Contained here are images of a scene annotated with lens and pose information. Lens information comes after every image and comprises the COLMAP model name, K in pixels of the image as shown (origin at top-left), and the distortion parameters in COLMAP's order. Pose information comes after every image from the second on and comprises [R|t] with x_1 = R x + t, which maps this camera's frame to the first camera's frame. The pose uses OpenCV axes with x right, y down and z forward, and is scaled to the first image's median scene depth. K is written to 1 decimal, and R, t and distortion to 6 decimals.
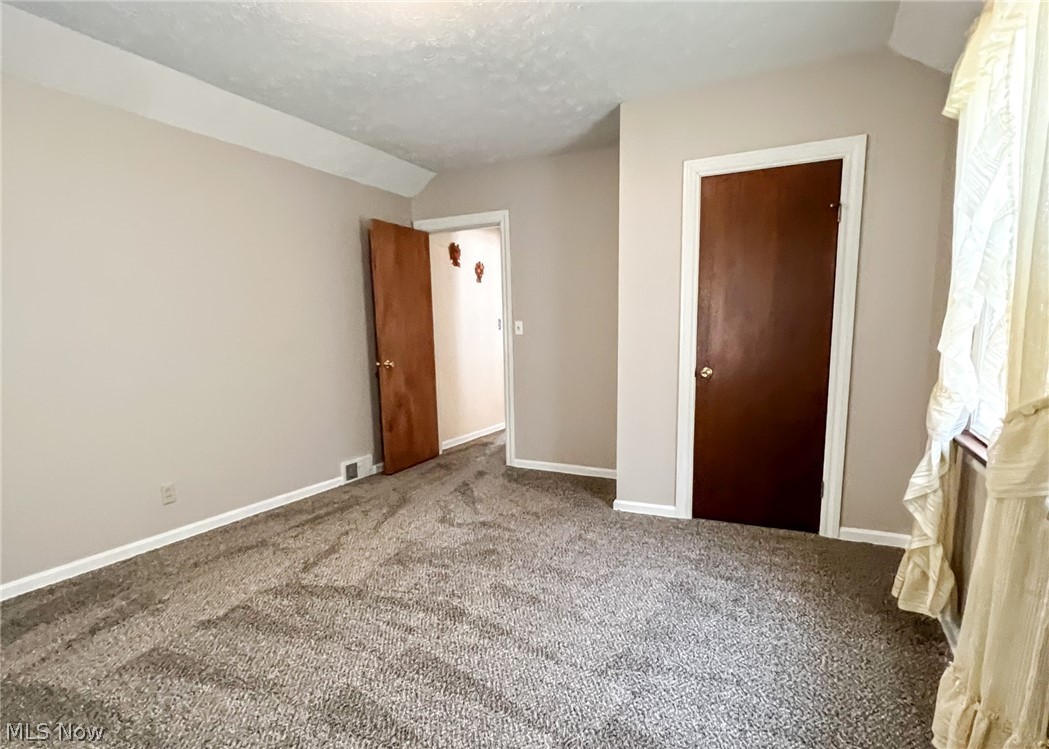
lens RADIAL K [[579.0, 0, 526.2], [0, 579.0, 424.2], [0, 0, 1]] dist [0.002947, 0.000456]
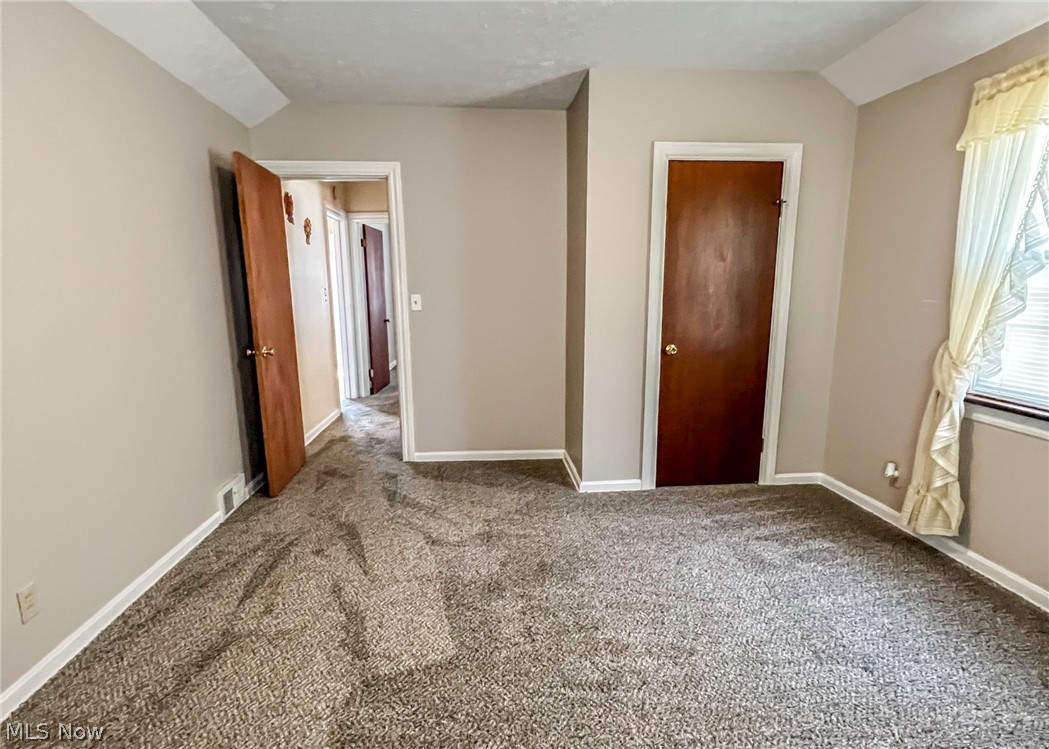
lens RADIAL K [[574.9, 0, 524.4], [0, 574.9, 409.5], [0, 0, 1]] dist [0.000107, 0.001088]
pose [[0.846097, -0.099698, 0.523623, -0.441622], [0.078324, 0.994943, 0.062878, -0.062598], [-0.527243, -0.012189, 0.849627, 0.235677]]
